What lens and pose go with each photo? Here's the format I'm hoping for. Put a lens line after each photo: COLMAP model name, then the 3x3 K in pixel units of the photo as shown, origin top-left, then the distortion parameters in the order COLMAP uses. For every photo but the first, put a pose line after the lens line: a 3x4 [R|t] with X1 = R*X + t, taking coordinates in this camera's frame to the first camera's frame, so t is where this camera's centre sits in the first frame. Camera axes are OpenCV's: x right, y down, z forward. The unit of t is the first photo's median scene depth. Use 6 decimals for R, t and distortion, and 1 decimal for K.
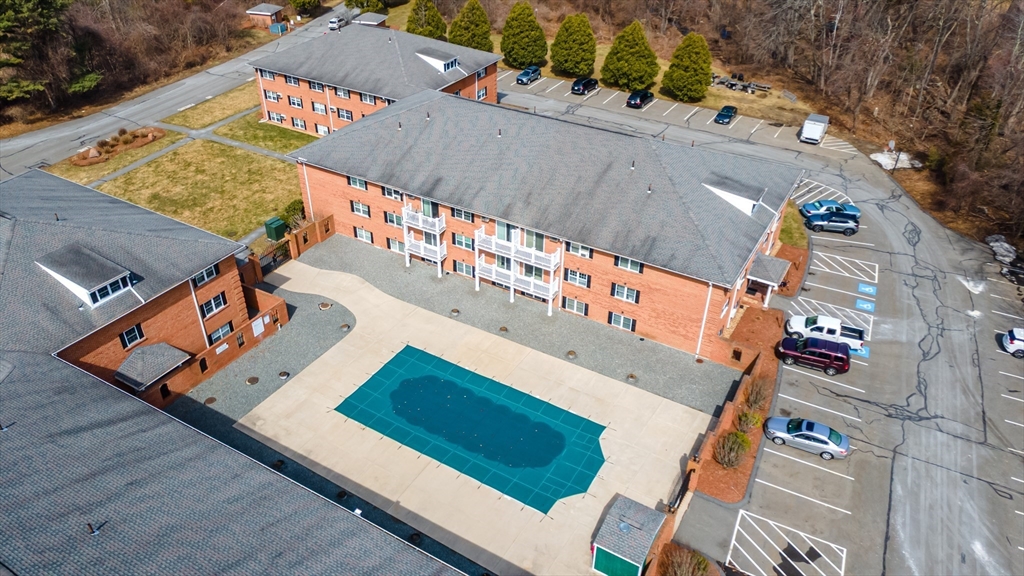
lens RADIAL K [[740.0, 0, 512.0], [0, 740.0, 288.0], [0, 0, 1]] dist [0.050635, 0.006584]
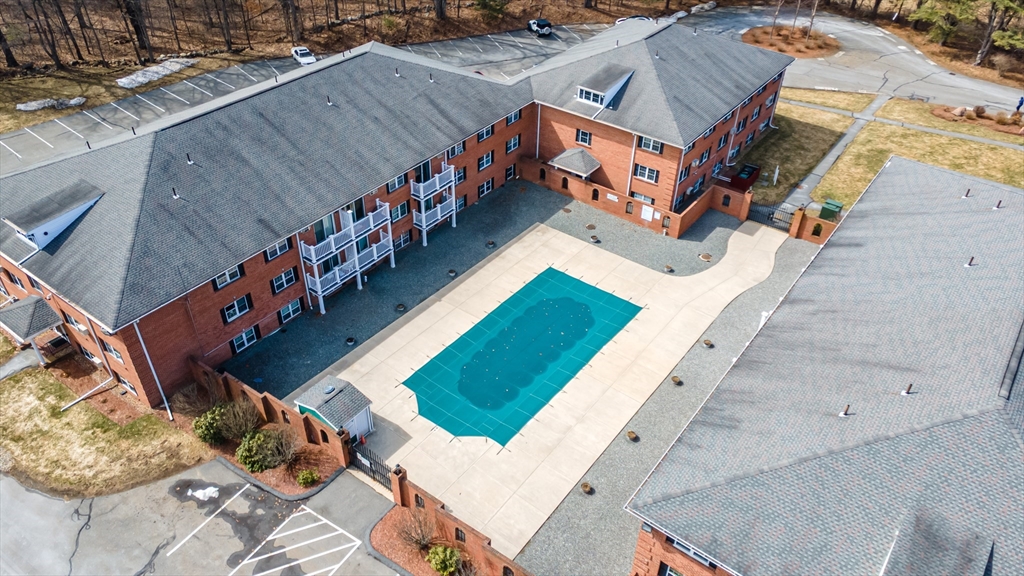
lens RADIAL K [[737.3, 0, 499.2], [0, 737.3, 299.5], [0, 0, 1]] dist [0.040229, -0.003671]
pose [[-0.125451, 0.610365, -0.782123, 0.450295], [-0.567745, 0.602334, 0.561124, -0.260756], [0.813590, 0.514440, 0.270968, 0.422660]]
